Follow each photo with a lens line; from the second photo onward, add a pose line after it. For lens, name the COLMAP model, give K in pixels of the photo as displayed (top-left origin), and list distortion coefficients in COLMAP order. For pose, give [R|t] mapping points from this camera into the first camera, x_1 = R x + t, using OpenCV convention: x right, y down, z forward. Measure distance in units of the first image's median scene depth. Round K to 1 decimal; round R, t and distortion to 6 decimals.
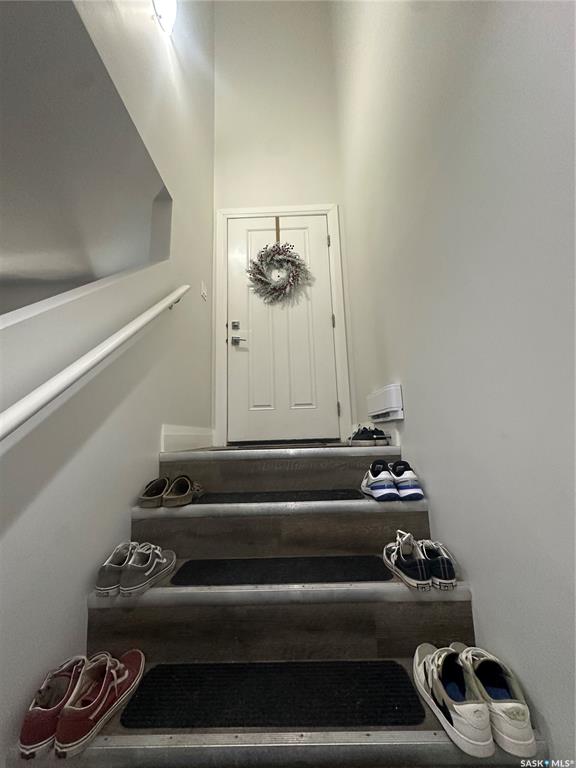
lens RADIAL K [[303.9, 0, 288.0], [0, 303.9, 382.1], [0, 0, 1]] dist [-0.003331, 0.000456]
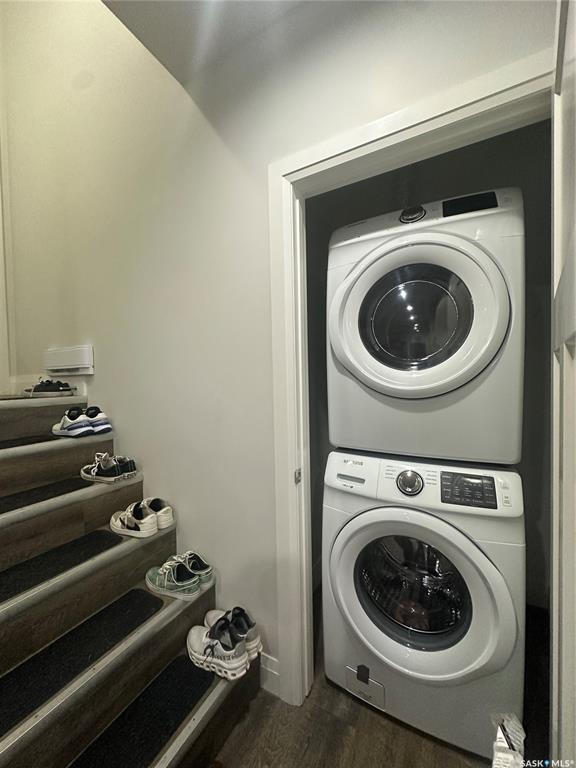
lens RADIAL K [[303.9, 0, 289.3], [0, 303.9, 386.2], [0, 0, 1]] dist [-0.003331, 0.000456]
pose [[0.459992, -0.012907, 0.887829, -0.435069], [-0.144906, 0.985398, 0.089402, -0.072420], [-0.876019, -0.169776, 0.451405, -0.343696]]
